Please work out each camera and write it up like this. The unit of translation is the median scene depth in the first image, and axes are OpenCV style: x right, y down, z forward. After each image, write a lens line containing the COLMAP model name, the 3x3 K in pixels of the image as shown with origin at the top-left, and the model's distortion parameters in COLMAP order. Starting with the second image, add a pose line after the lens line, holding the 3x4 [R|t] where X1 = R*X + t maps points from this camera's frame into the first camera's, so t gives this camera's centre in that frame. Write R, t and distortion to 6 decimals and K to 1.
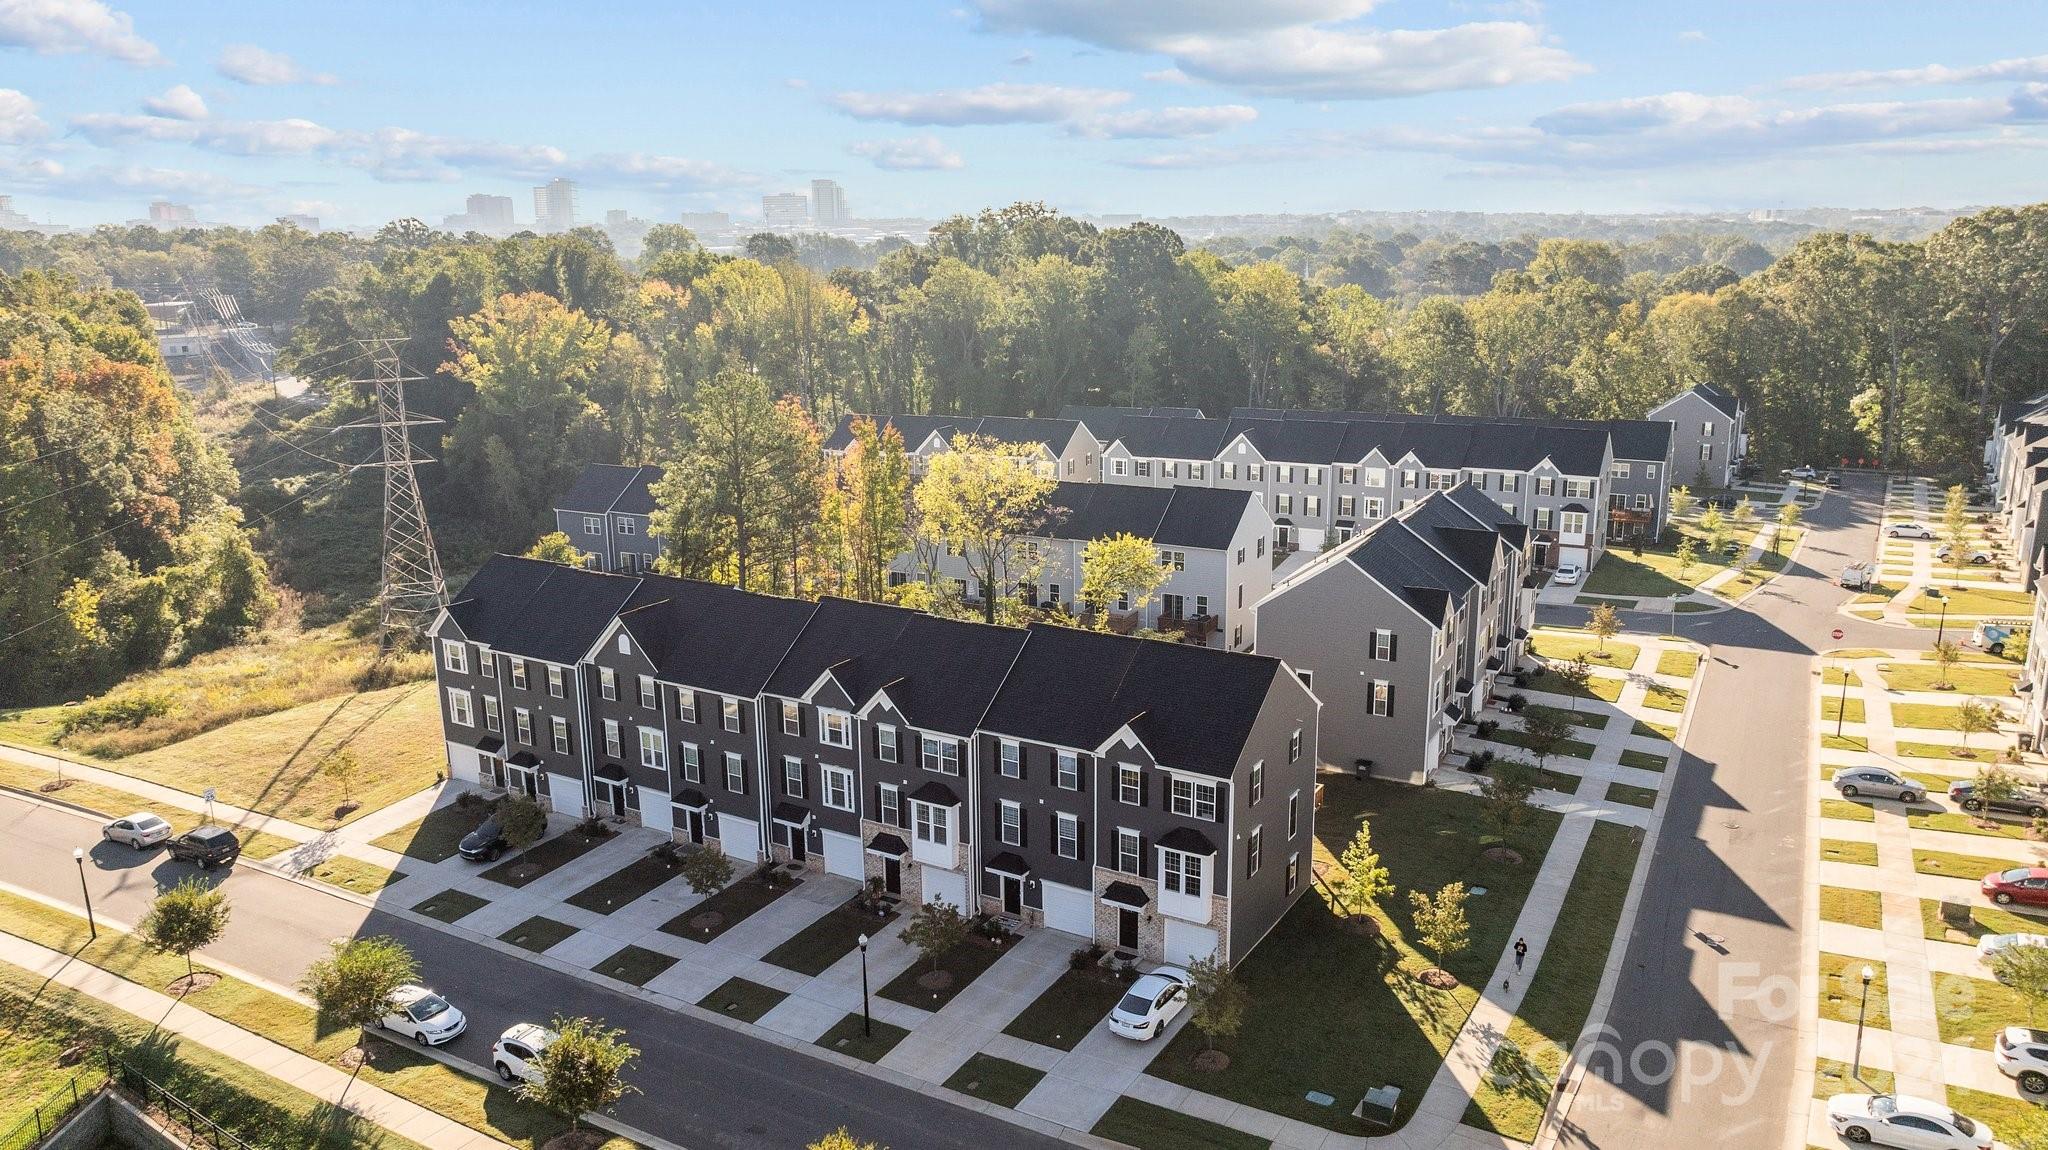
lens RADIAL K [[1427.9, 0, 1024.0], [0, 1427.9, 575.0], [0, 0, 1]] dist [-0.026843, -0.000548]
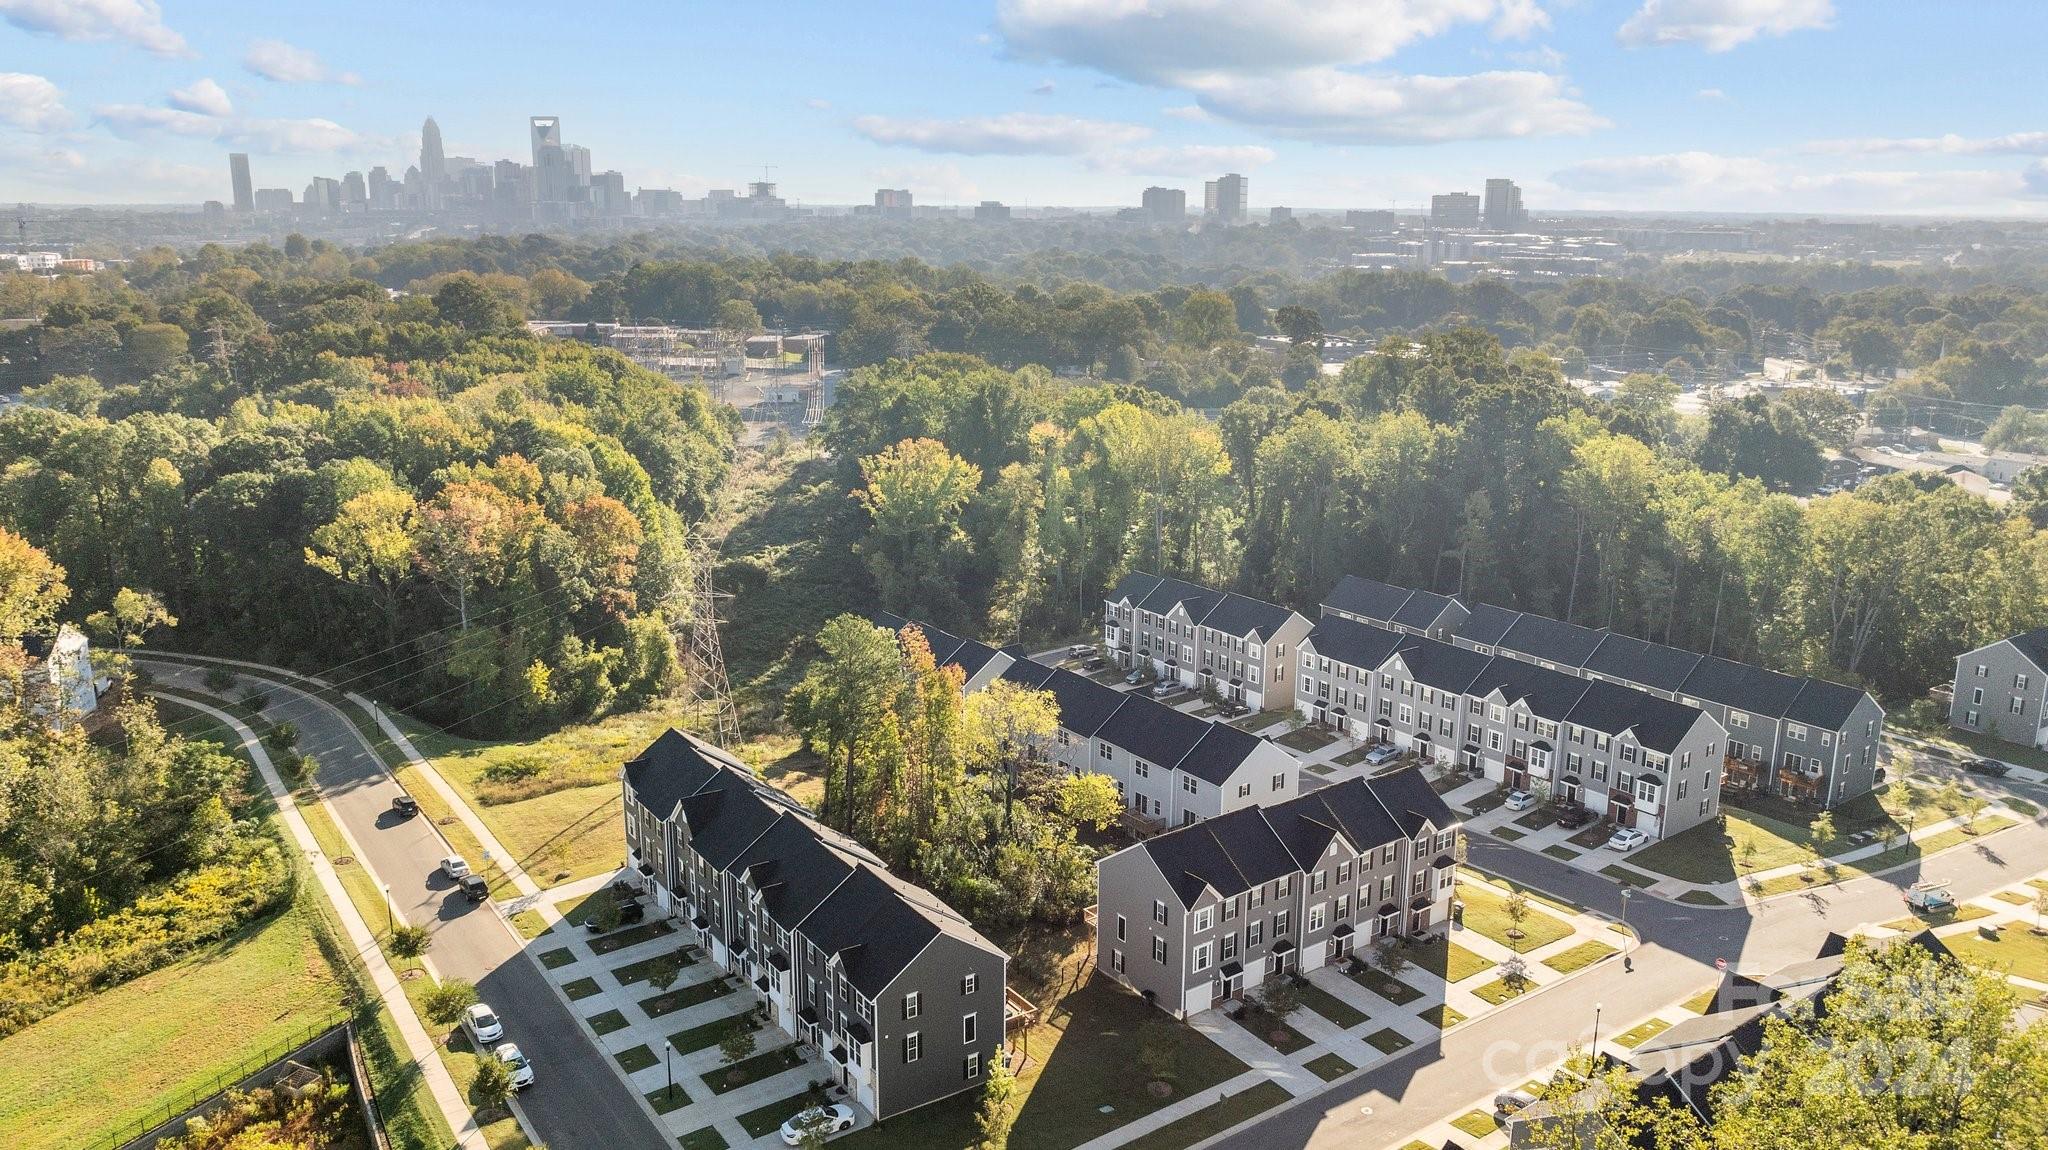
lens RADIAL K [[1436.6, 0, 1029.2], [0, 1436.6, 607.8], [0, 0, 1]] dist [-0.022937, 0.000528]
pose [[0.910077, 0.125601, -0.394948, 0.612416], [-0.120277, 0.992000, 0.038322, -0.264373], [0.396602, 0.012627, 0.917904, -0.296302]]
